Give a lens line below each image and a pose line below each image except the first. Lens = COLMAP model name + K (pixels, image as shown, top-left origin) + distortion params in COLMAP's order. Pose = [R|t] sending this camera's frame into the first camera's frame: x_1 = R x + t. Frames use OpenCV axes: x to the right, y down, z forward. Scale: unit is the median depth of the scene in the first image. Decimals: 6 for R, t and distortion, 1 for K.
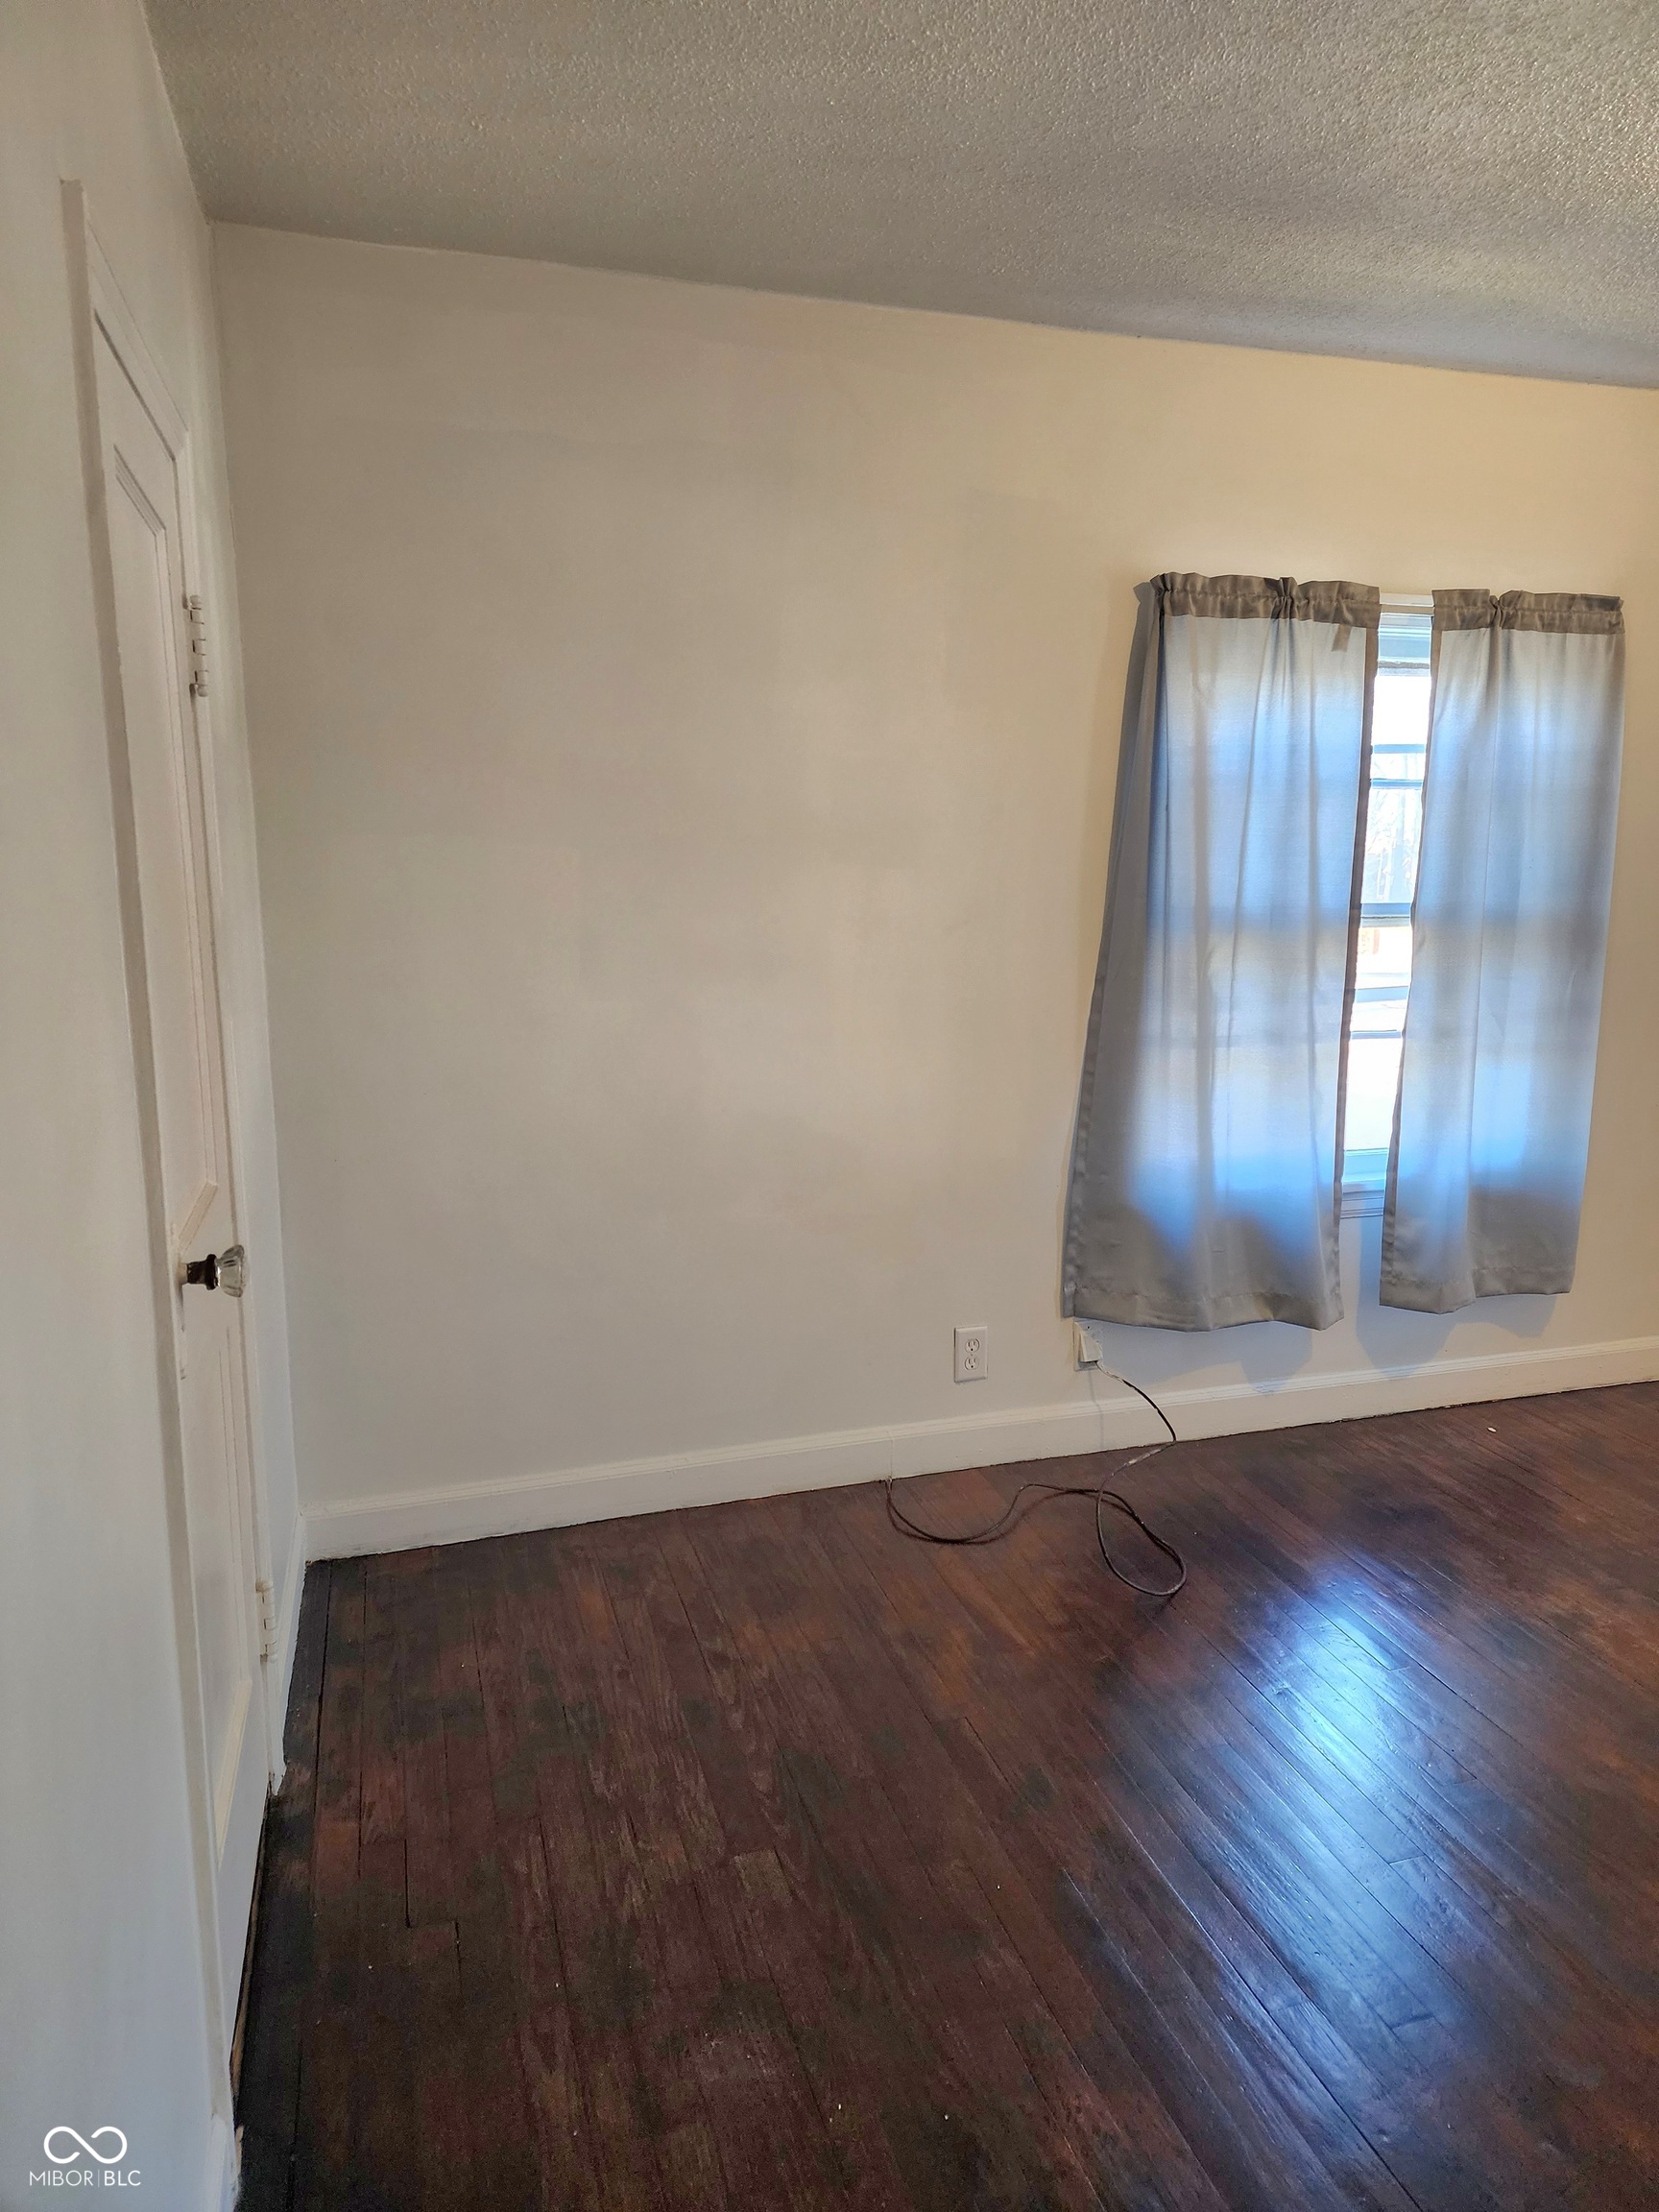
lens RADIAL K [[1492.3, 0, 840.6], [0, 1492.3, 1084.7], [0, 0, 1]] dist [0.057824, -0.038569]
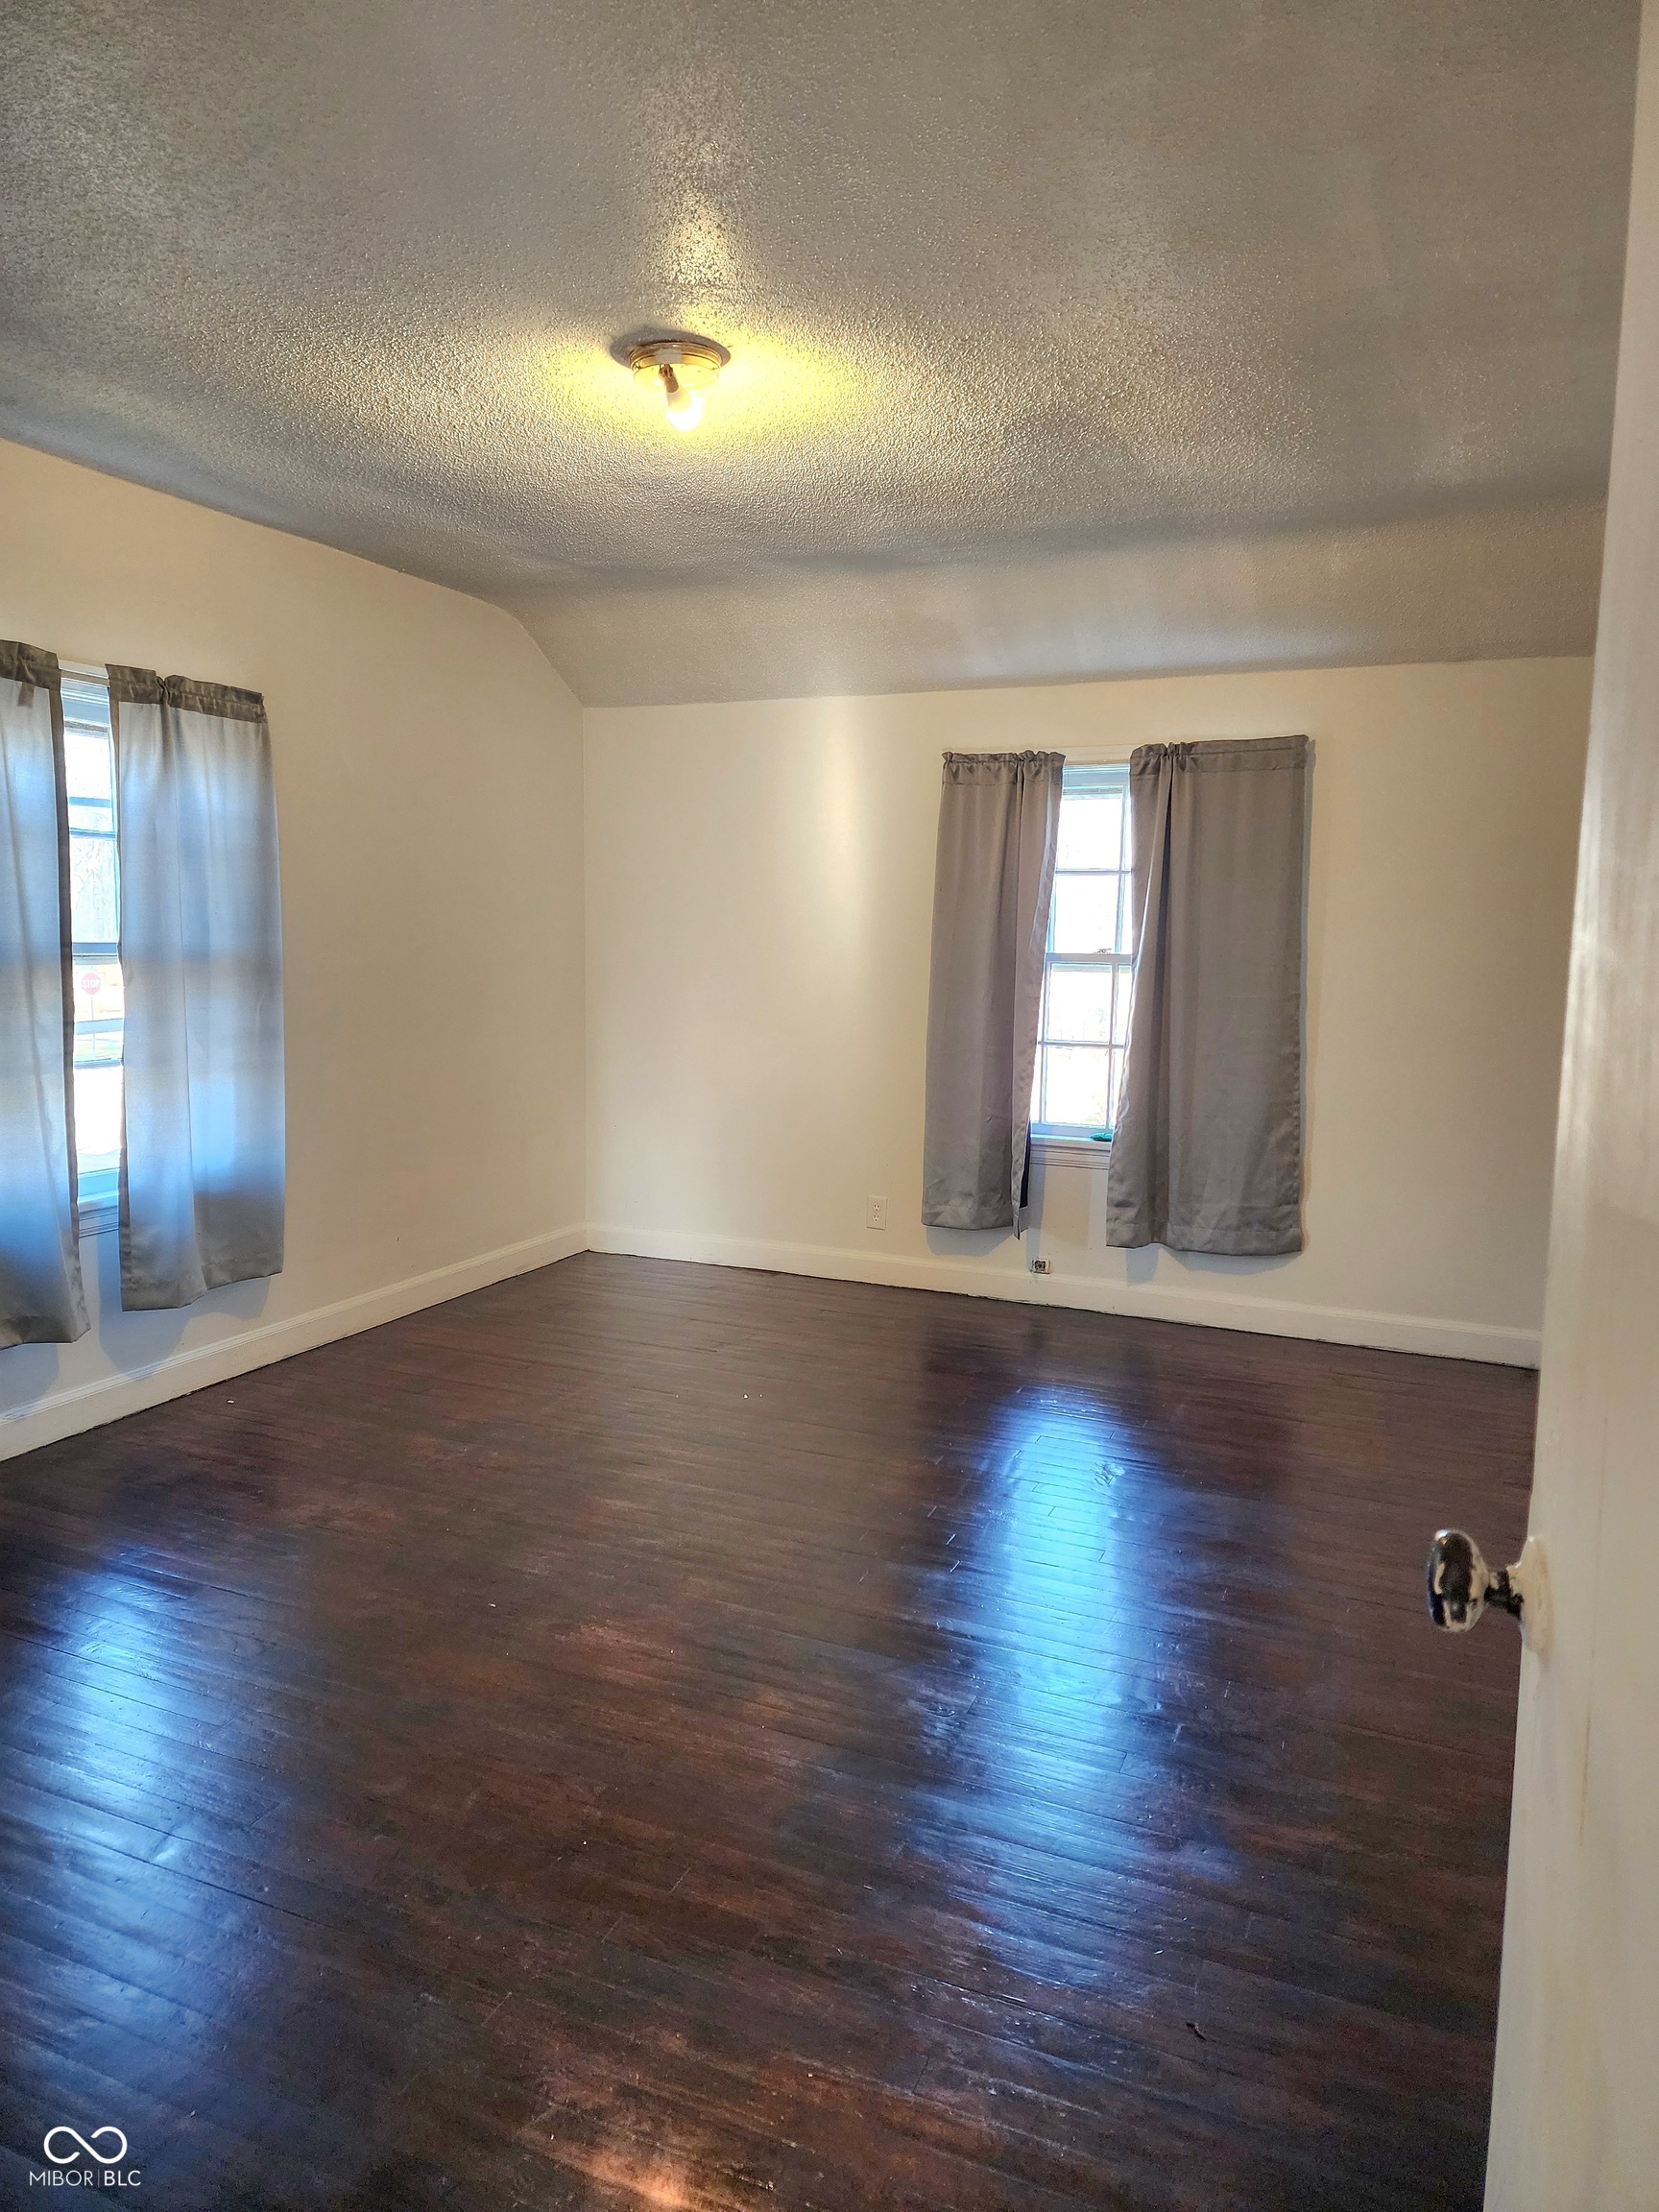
lens RADIAL K [[1492.3, 0, 824.8], [0, 1492.3, 1101.3], [0, 0, 1]] dist [0.057824, -0.038569]
pose [[0.660687, -0.076458, 0.746758, -0.115366], [0.097200, 0.995138, 0.015892, 0.028653], [-0.744342, 0.062085, 0.664906, -0.119202]]
